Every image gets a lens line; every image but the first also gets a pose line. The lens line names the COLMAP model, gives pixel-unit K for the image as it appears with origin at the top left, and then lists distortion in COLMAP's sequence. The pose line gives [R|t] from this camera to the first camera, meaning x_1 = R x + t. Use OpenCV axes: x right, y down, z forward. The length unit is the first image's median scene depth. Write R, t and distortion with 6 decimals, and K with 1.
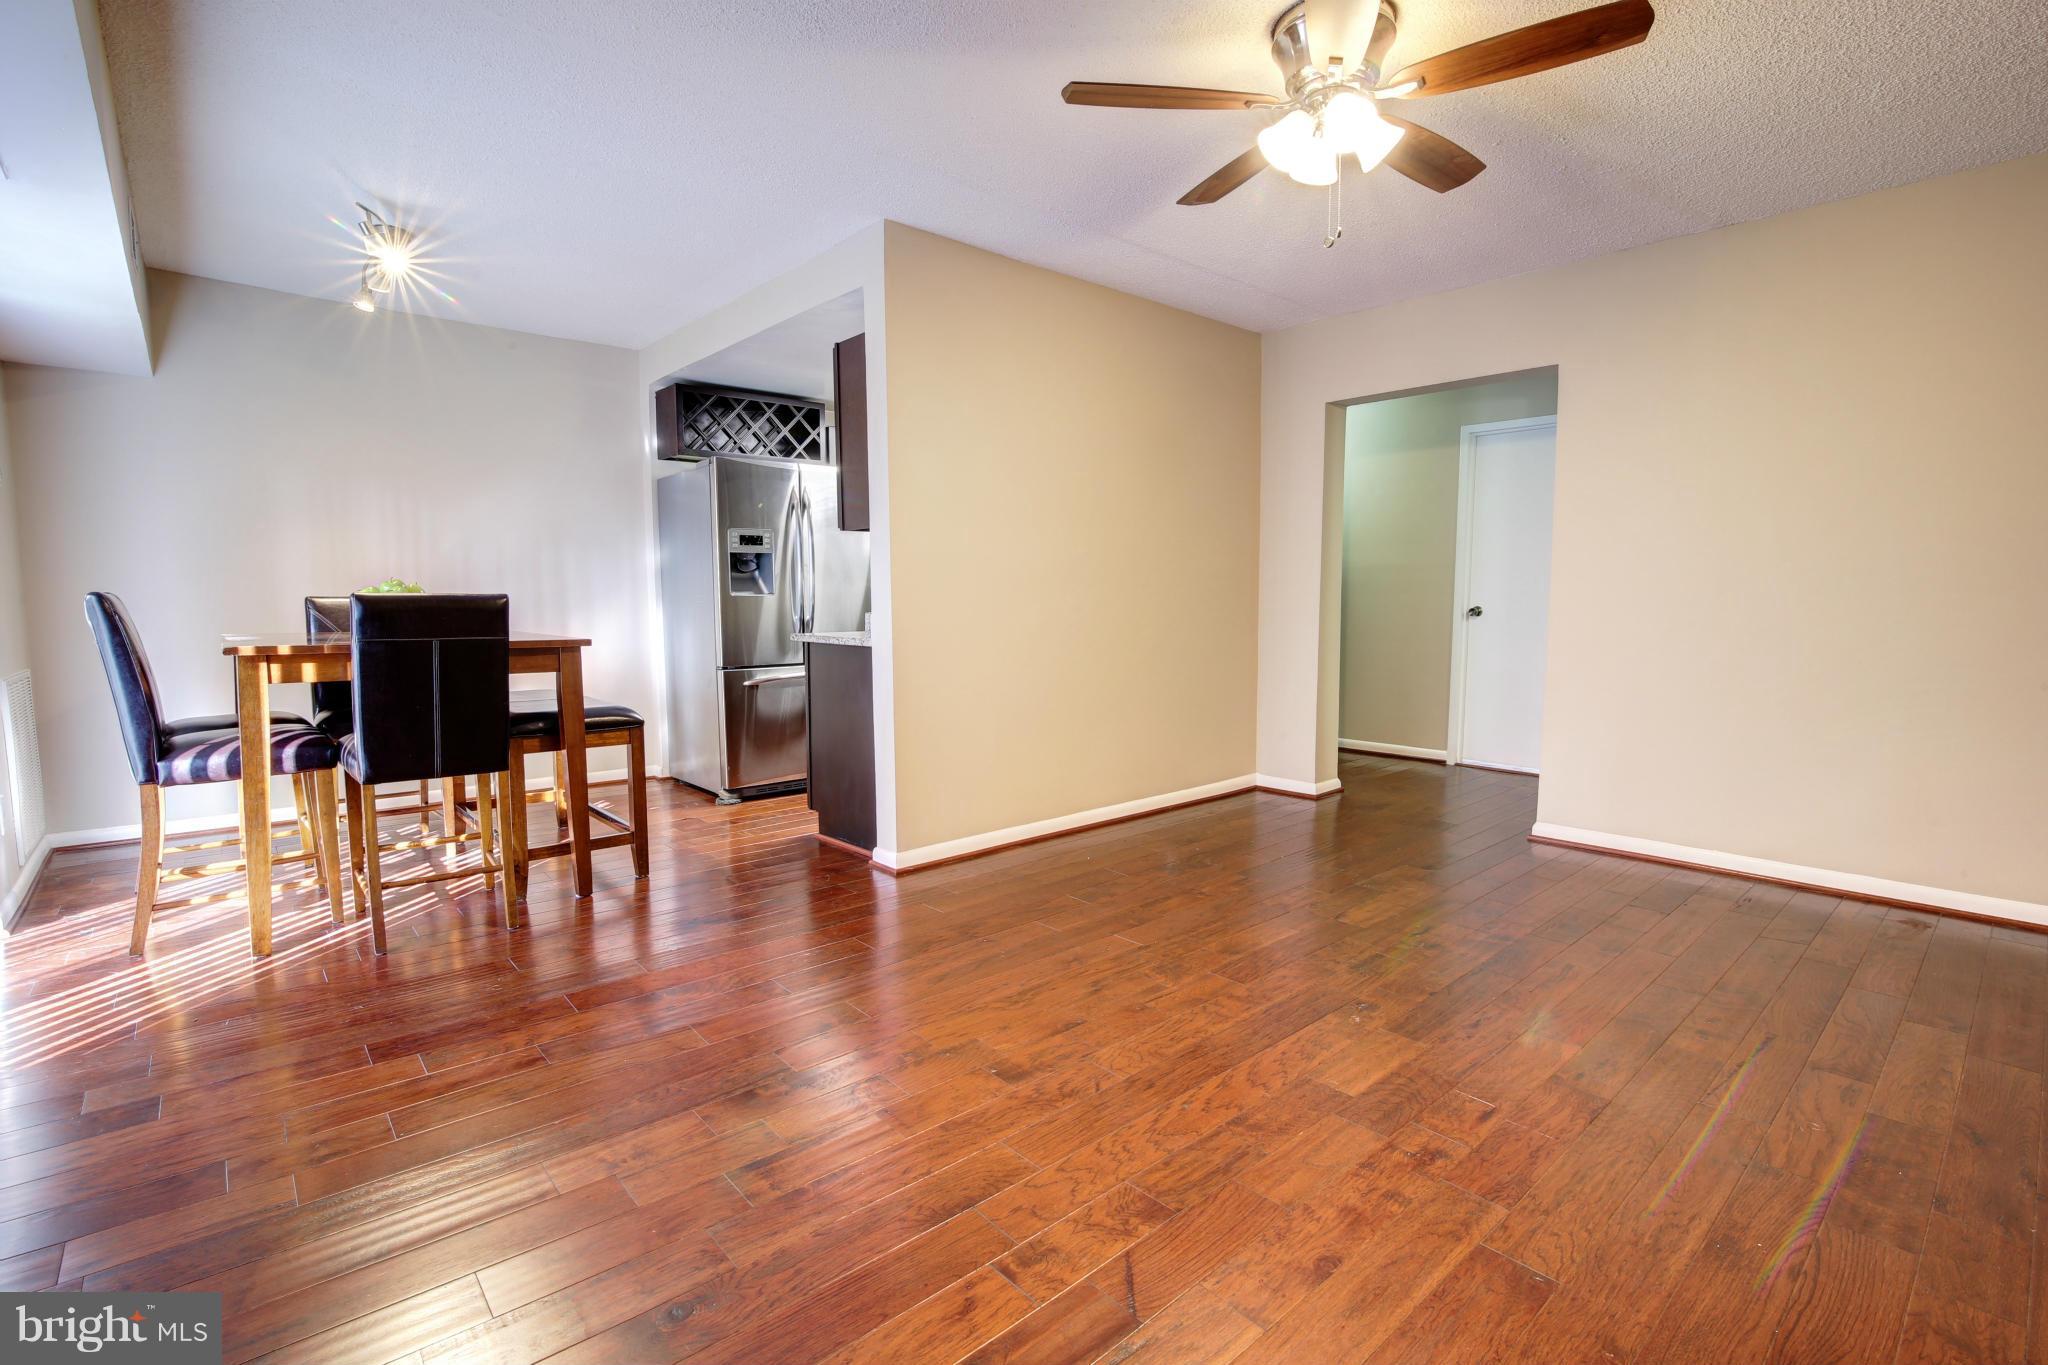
lens RADIAL K [[939.1, 0, 1021.8], [0, 939.1, 687.4], [0, 0, 1]] dist [-0.011653, 0.000015]
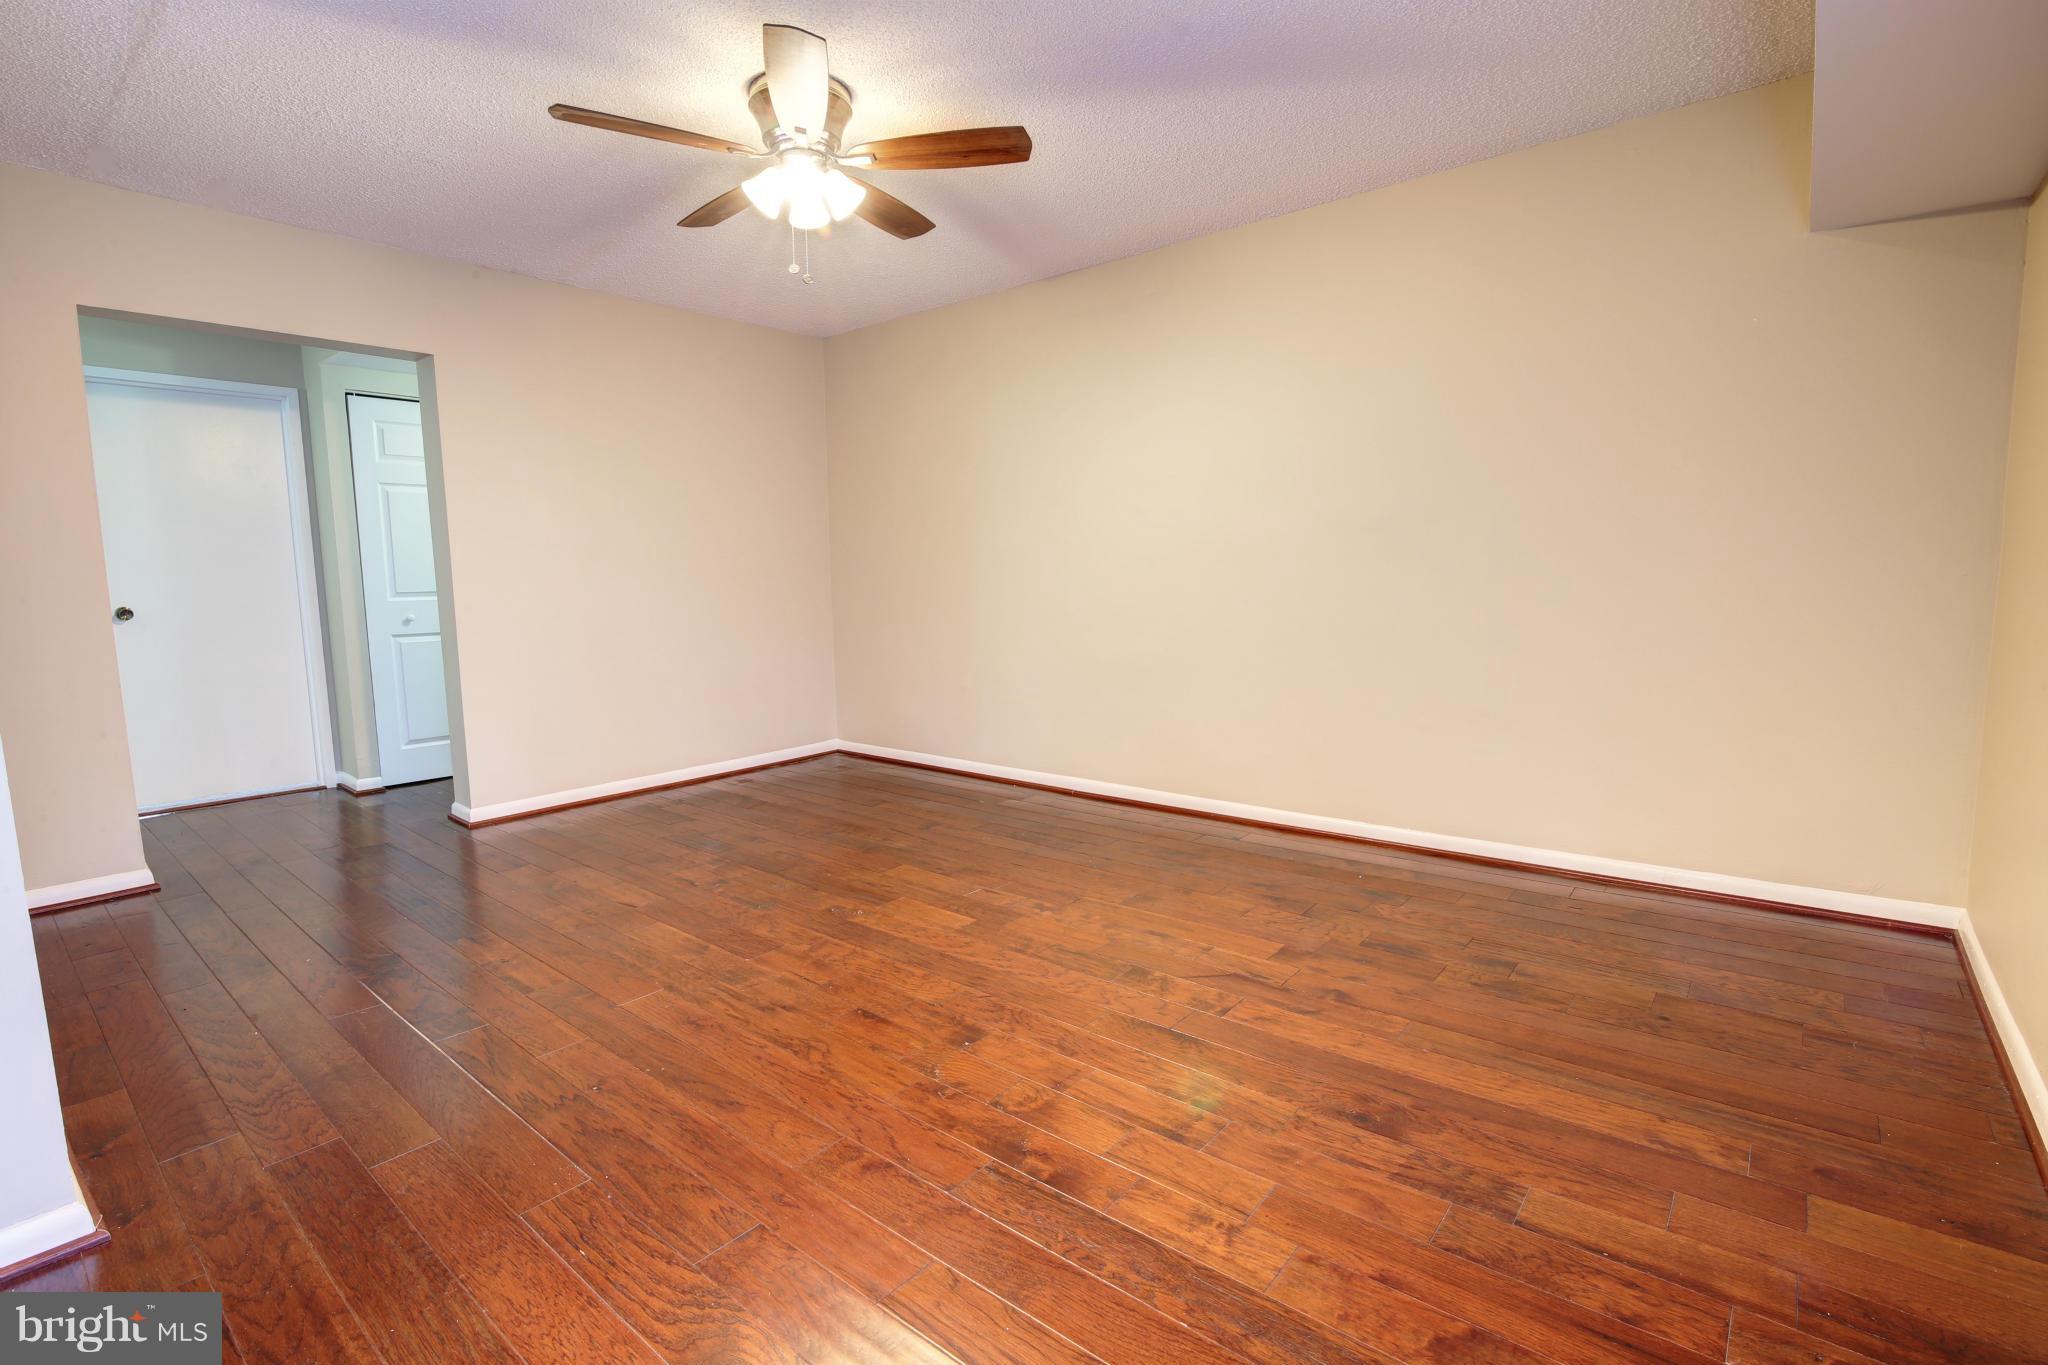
lens RADIAL K [[939.1, 0, 1024.0], [0, 939.1, 673.9], [0, 0, 1]] dist [-0.011653, 0.000015]
pose [[-0.156193, -0.102518, 0.982392, -0.889696], [0.113300, 0.986174, 0.120927, -0.092780], [-0.981207, 0.130193, -0.142418, 0.916906]]
